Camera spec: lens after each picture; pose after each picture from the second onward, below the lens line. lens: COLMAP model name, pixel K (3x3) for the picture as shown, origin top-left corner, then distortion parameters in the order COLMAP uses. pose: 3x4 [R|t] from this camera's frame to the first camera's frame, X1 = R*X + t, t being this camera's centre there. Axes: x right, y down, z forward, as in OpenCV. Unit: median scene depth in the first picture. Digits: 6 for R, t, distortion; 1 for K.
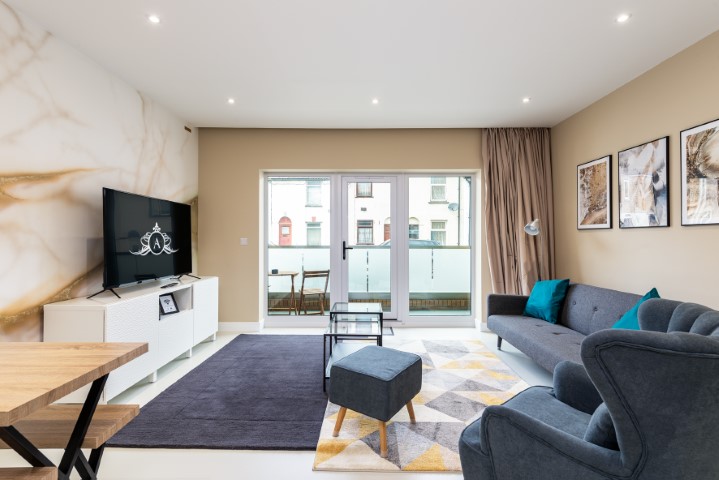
lens RADIAL K [[343.7, 0, 358.8], [0, 343.7, 238.5], [0, 0, 1]] dist [0.000130, -0.003314]
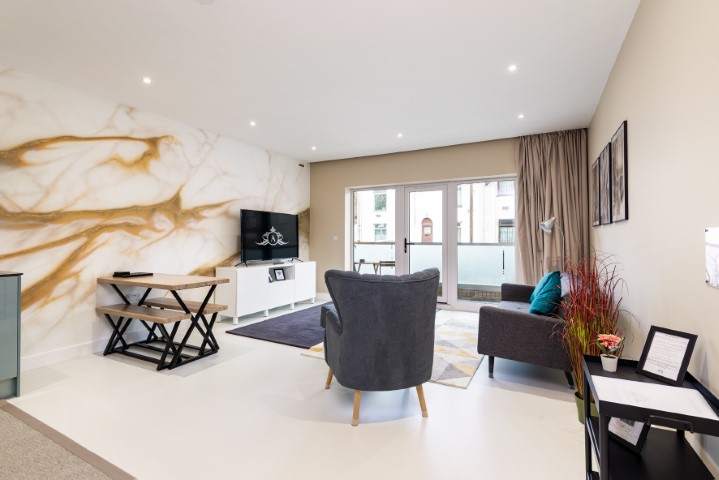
lens RADIAL K [[343.7, 0, 361.0], [0, 343.7, 238.1], [0, 0, 1]] dist [0.000130, -0.003314]
pose [[0.881181, 0.001337, -0.472777, 0.544024], [-0.001914, 0.999998, -0.000740, 0.010655], [0.472775, 0.001557, 0.881182, -0.271562]]
